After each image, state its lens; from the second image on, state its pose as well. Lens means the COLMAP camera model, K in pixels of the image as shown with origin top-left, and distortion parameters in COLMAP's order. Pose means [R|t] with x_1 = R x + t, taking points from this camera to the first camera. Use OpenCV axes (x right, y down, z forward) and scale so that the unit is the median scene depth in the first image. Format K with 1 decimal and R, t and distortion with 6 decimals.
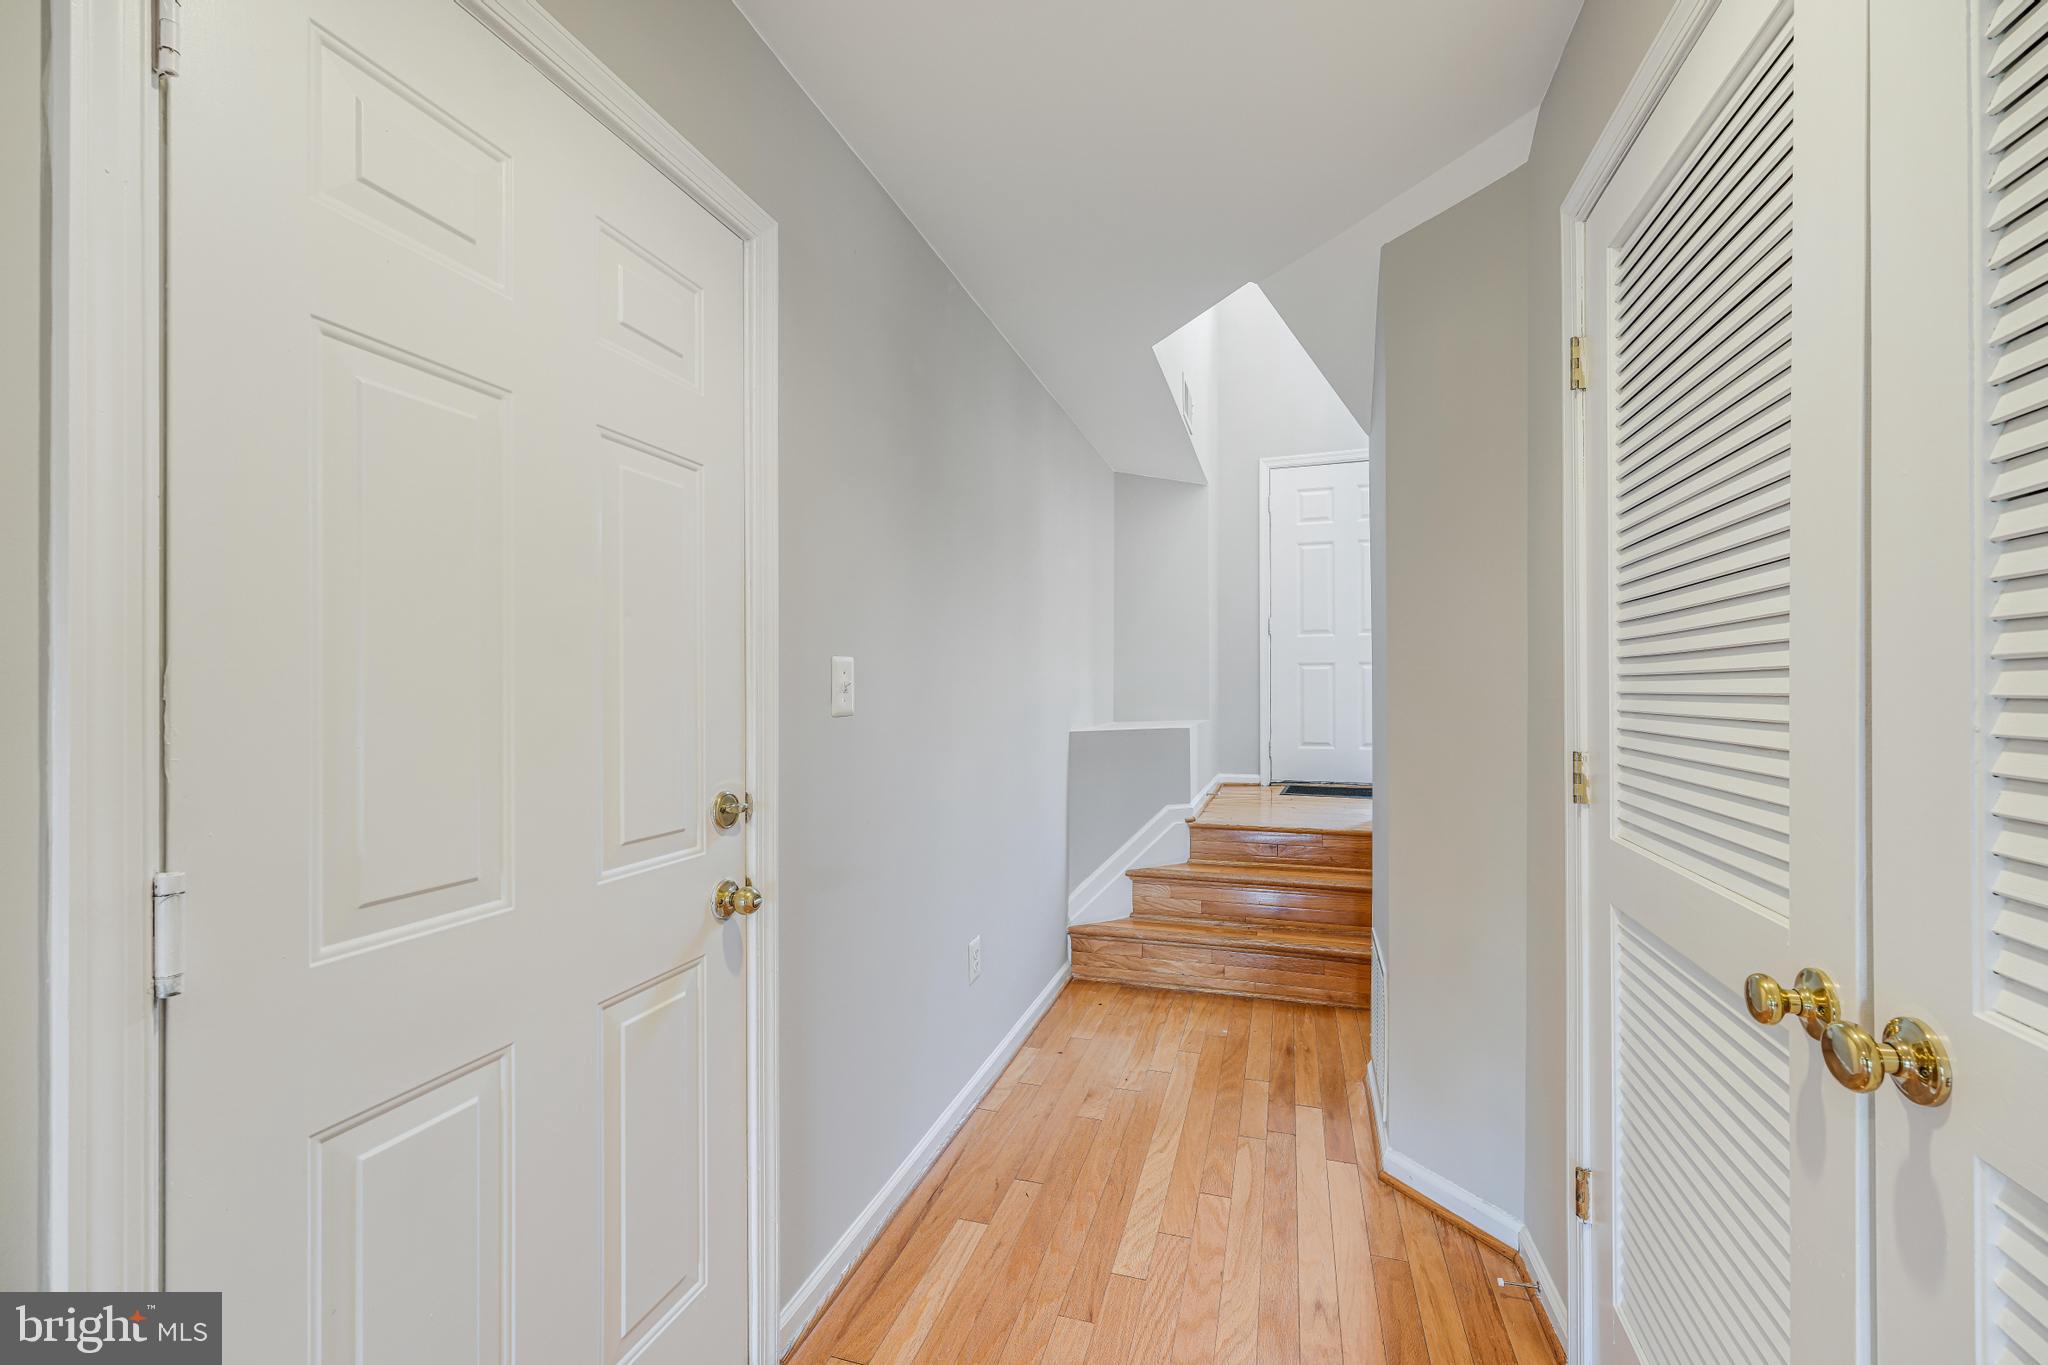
lens RADIAL K [[835.3, 0, 1031.7], [0, 835.3, 683.1], [0, 0, 1]] dist [0.002669, 0.000578]
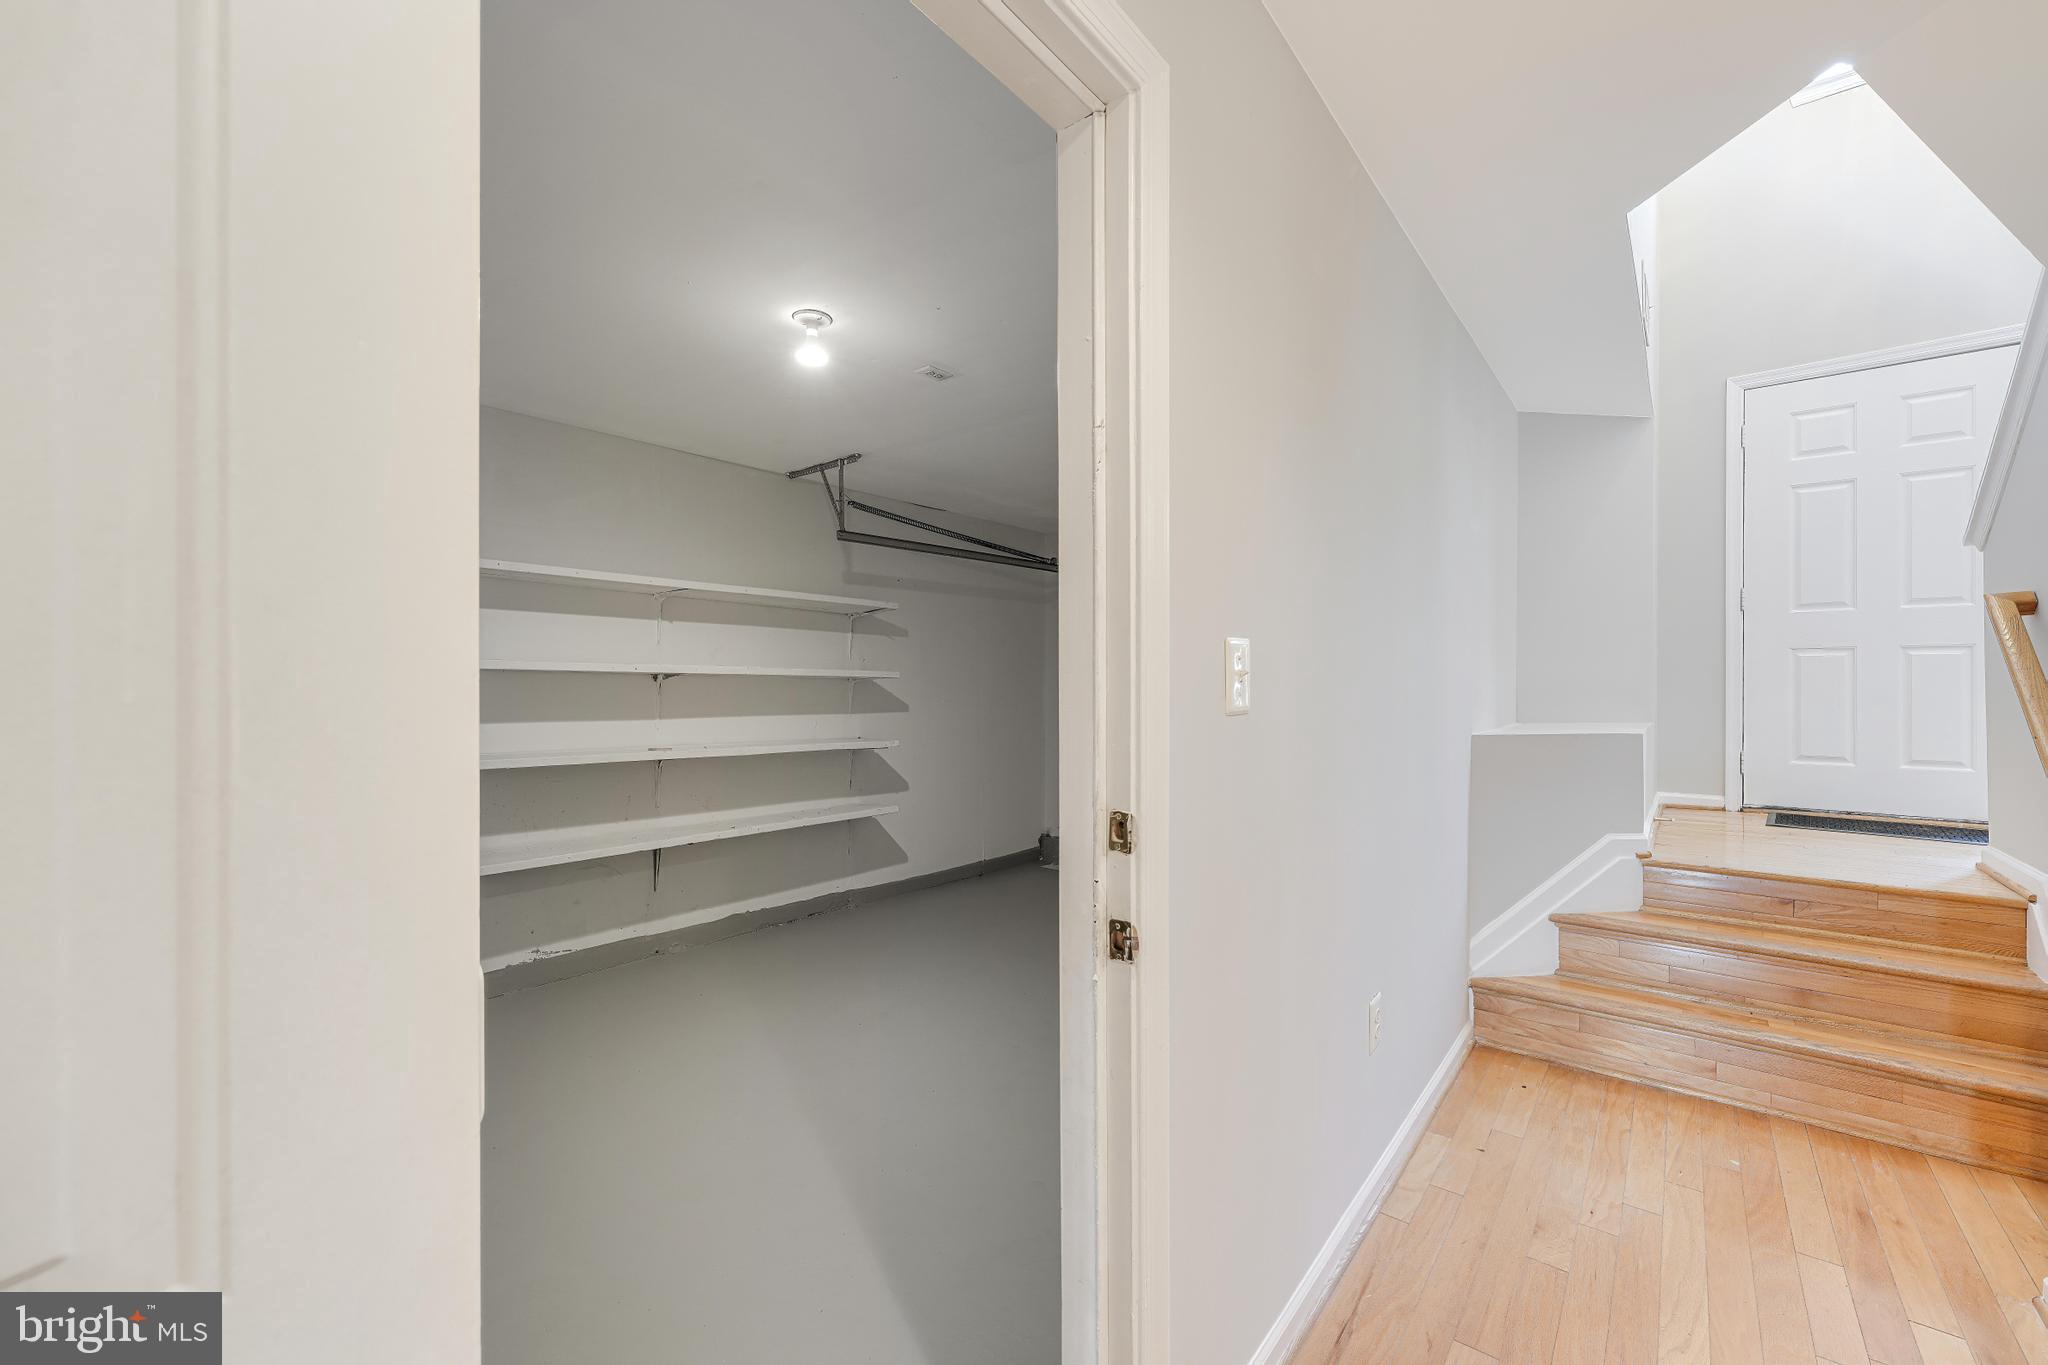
lens RADIAL K [[835.3, 0, 1035.3], [0, 835.3, 678.6], [0, 0, 1]] dist [0.002669, 0.000578]
pose [[0.934025, 0.001358, -0.357206, -0.060975], [-0.000614, 0.999997, 0.002196, 0.002352], [0.357208, -0.001832, 0.934023, 0.102492]]
